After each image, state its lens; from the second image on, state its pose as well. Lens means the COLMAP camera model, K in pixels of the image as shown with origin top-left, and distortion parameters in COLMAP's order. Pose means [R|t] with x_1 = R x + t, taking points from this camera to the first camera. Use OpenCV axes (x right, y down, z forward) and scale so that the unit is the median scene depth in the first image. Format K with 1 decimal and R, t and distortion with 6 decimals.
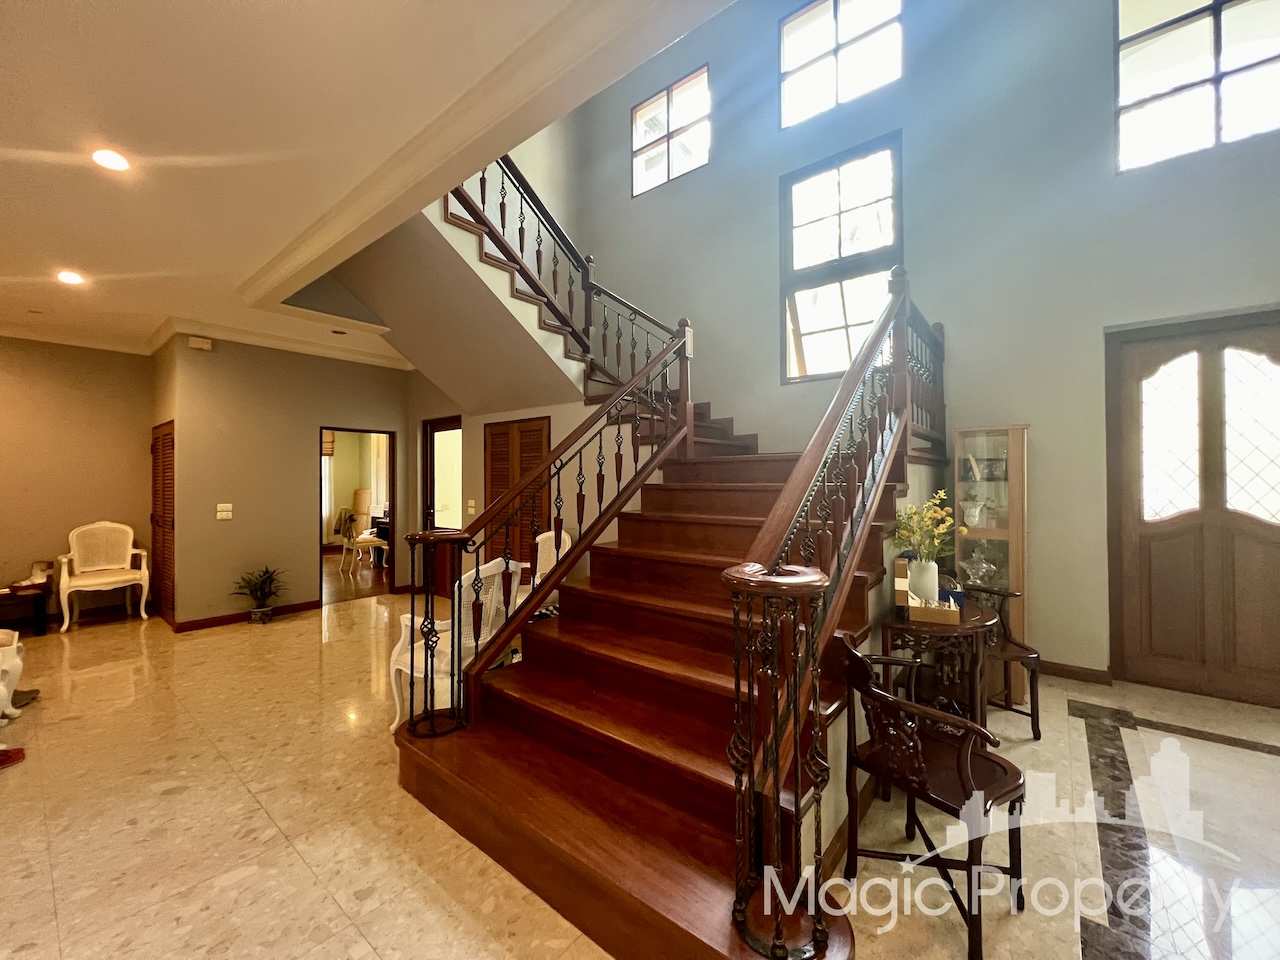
lens RADIAL K [[515.5, 0, 636.9], [0, 515.5, 476.9], [0, 0, 1]] dist [-0.000265, 0.000947]
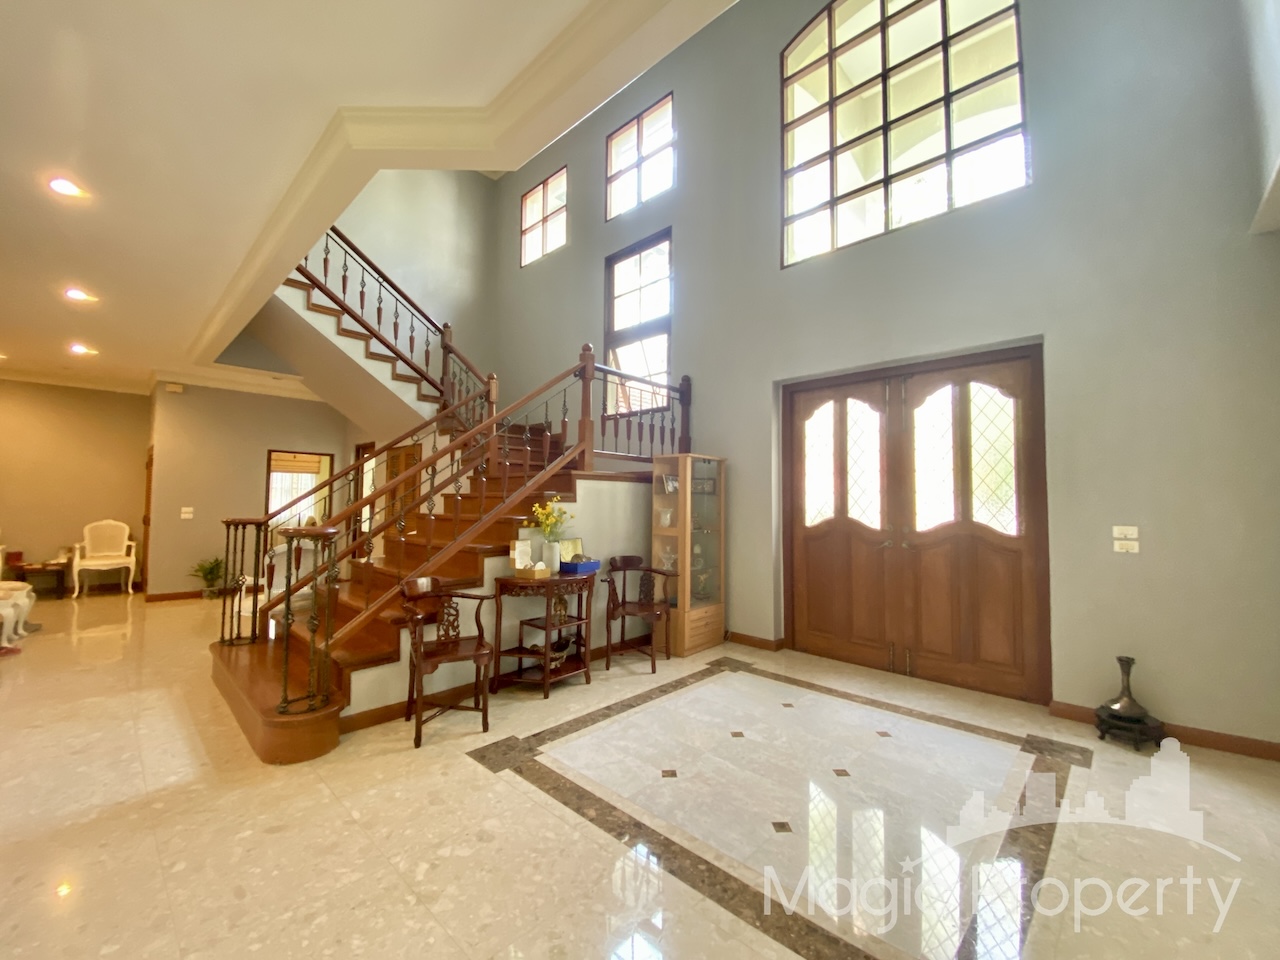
lens RADIAL K [[515.6, 0, 642.1], [0, 515.6, 480.2], [0, 0, 1]] dist [0.016811, -0.017041]
pose [[0.997277, 0.011366, -0.072861, 0.584521], [-0.014177, 0.999170, -0.038180, 0.020009], [0.072366, 0.039109, 0.996611, -0.310382]]
